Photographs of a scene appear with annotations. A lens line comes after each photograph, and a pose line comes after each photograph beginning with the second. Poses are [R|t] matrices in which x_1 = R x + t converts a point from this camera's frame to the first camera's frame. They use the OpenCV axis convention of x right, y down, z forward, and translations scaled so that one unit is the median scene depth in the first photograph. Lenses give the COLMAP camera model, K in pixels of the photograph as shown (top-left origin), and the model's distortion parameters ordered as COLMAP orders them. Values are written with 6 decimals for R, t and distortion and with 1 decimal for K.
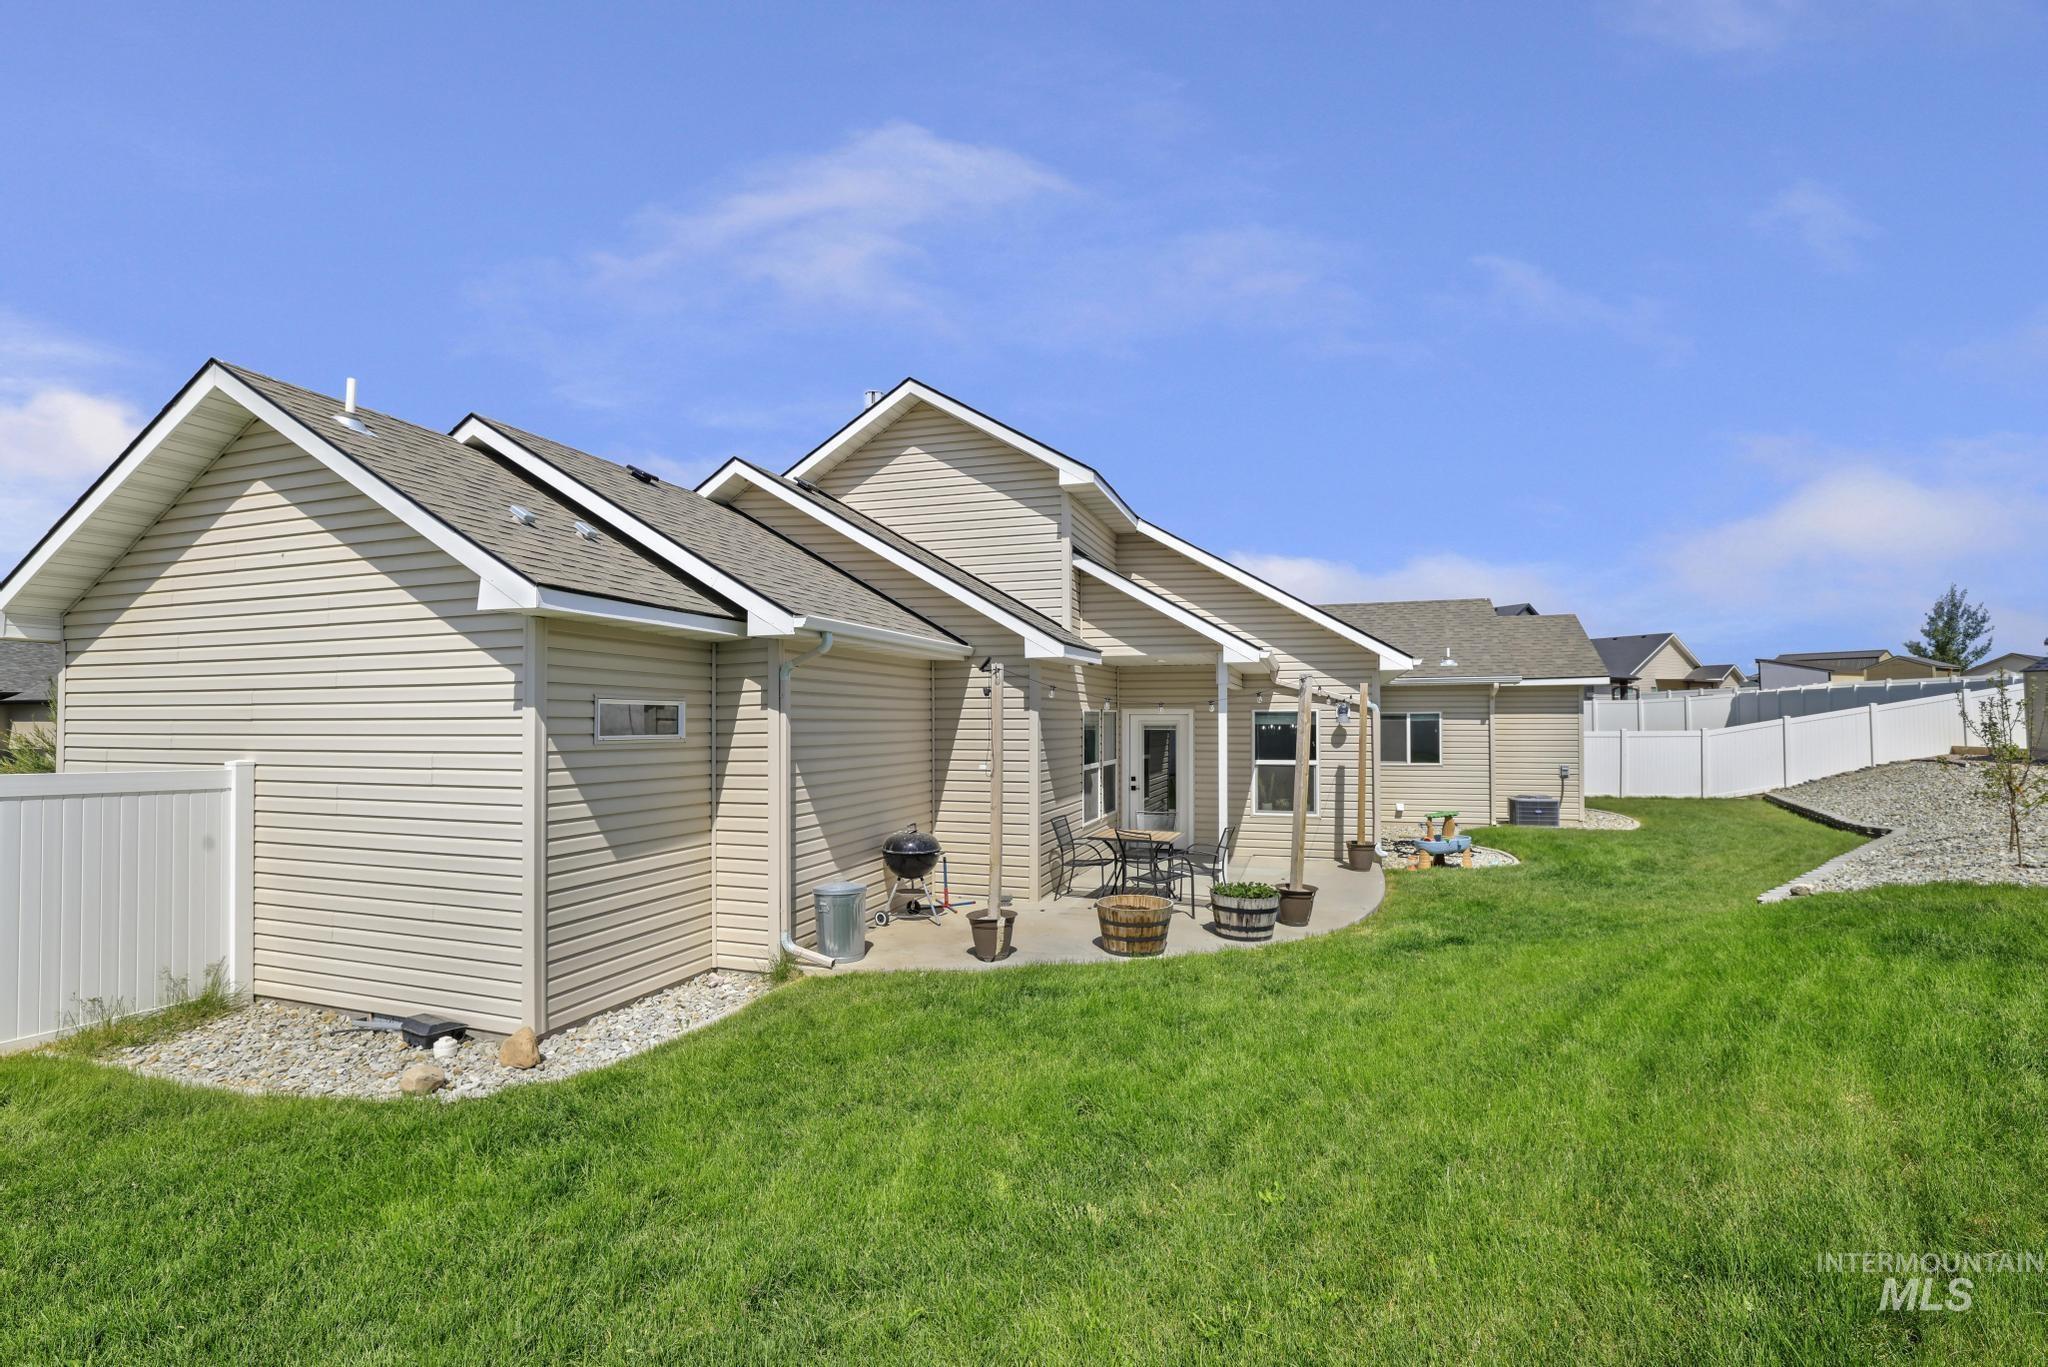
lens RADIAL K [[887.1, 0, 1036.1], [0, 887.1, 707.8], [0, 0, 1]] dist [-0.053167, 0.020811]
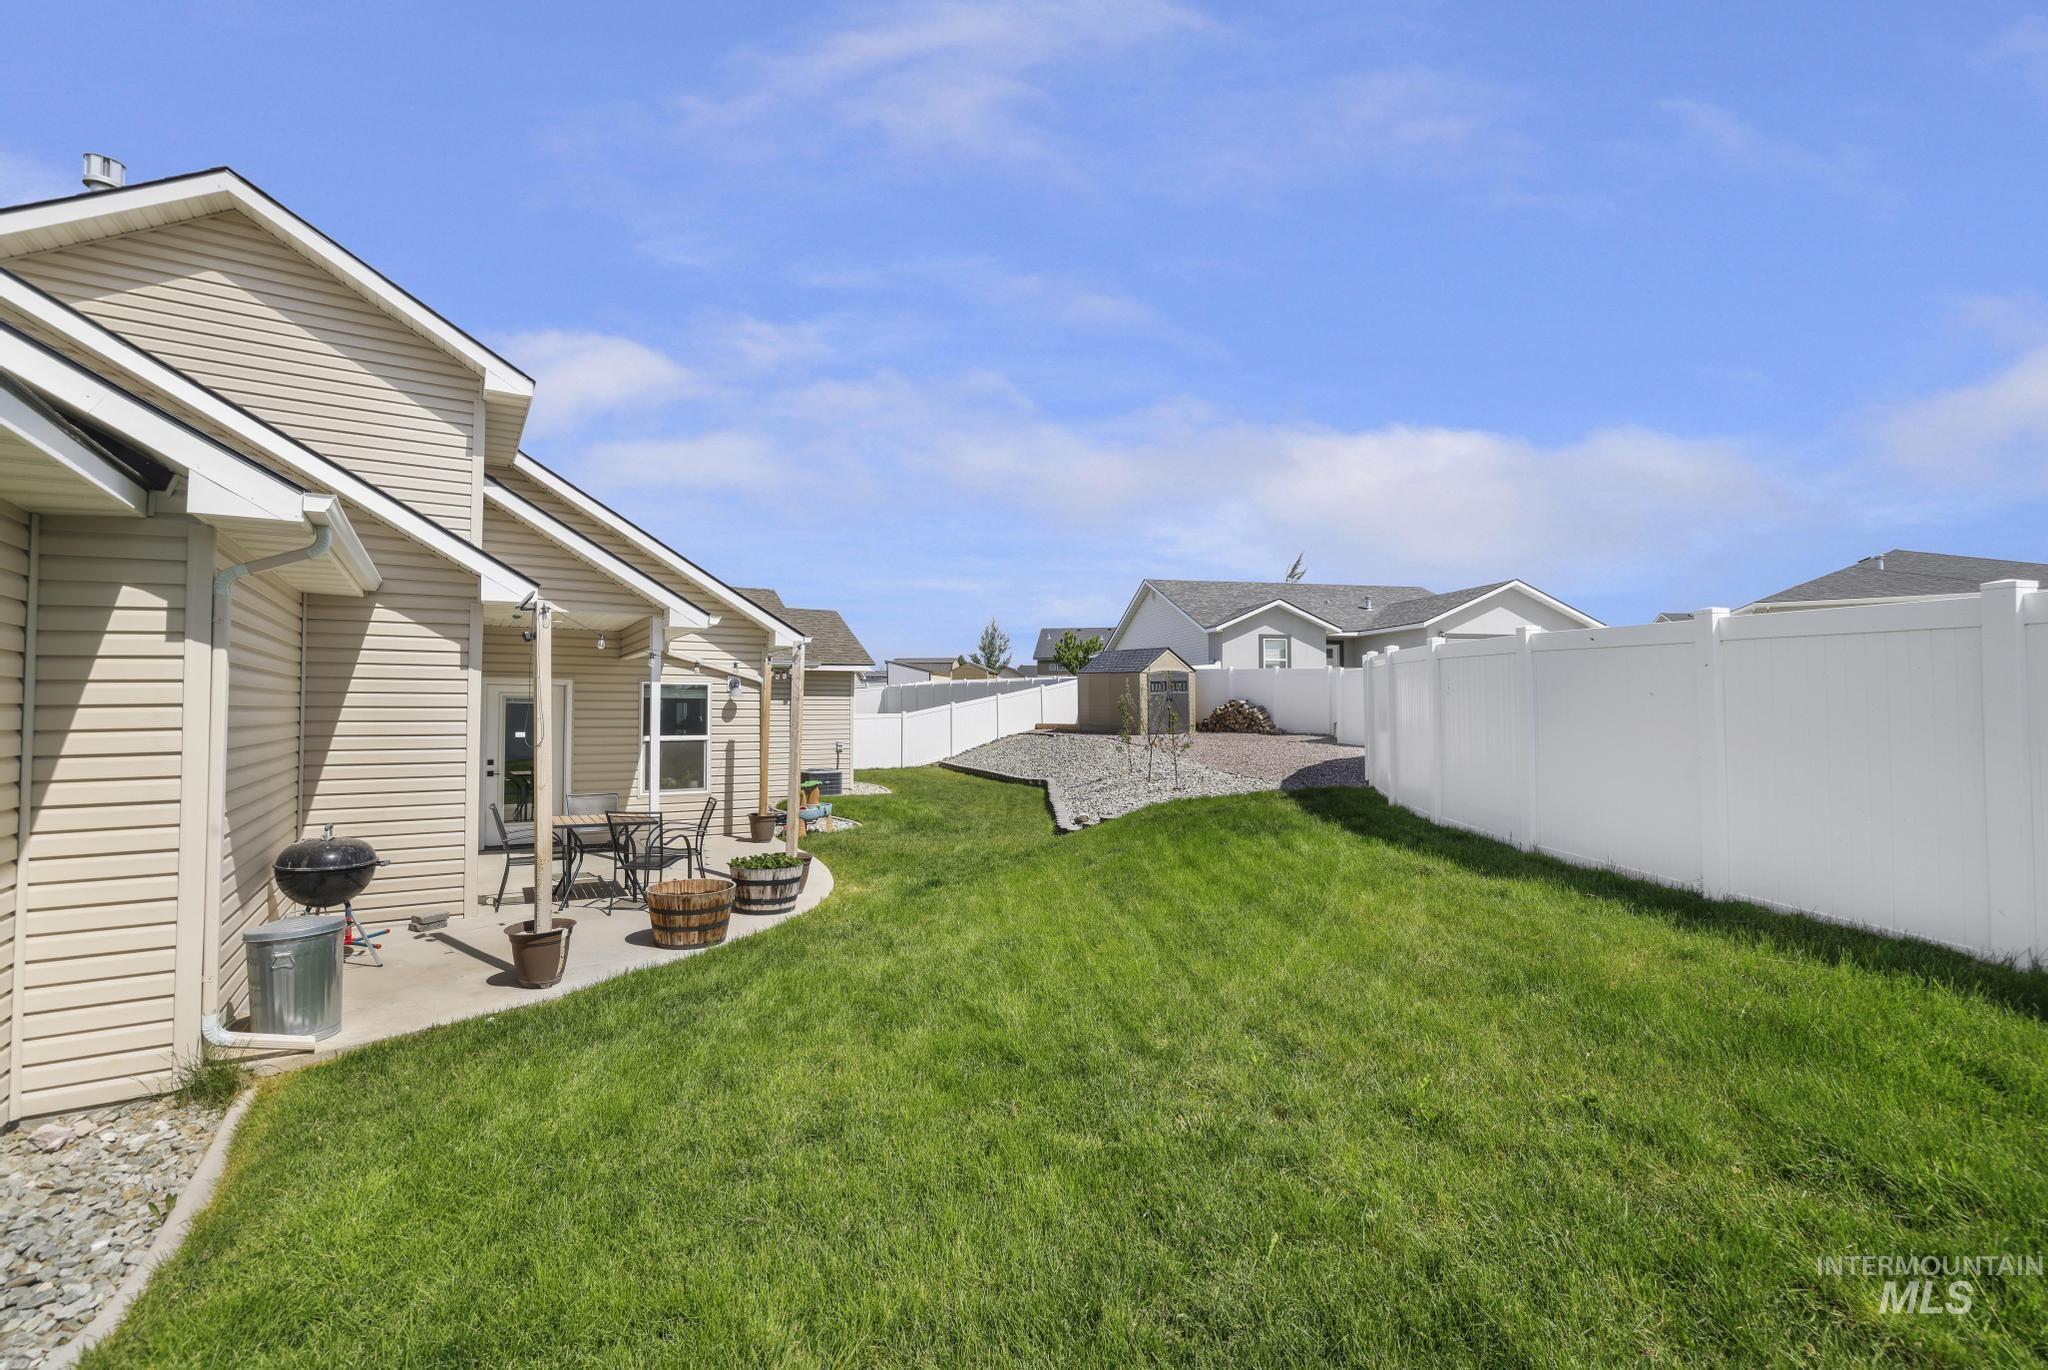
lens RADIAL K [[888.7, 0, 998.2], [0, 888.7, 678.5], [0, 0, 1]] dist [-0.050127, 0.020509]
pose [[0.652661, 0.029959, 0.757058, -0.274721], [-0.013255, 0.999516, -0.028127, 0.025528], [-0.757534, 0.008322, 0.652742, 0.148825]]
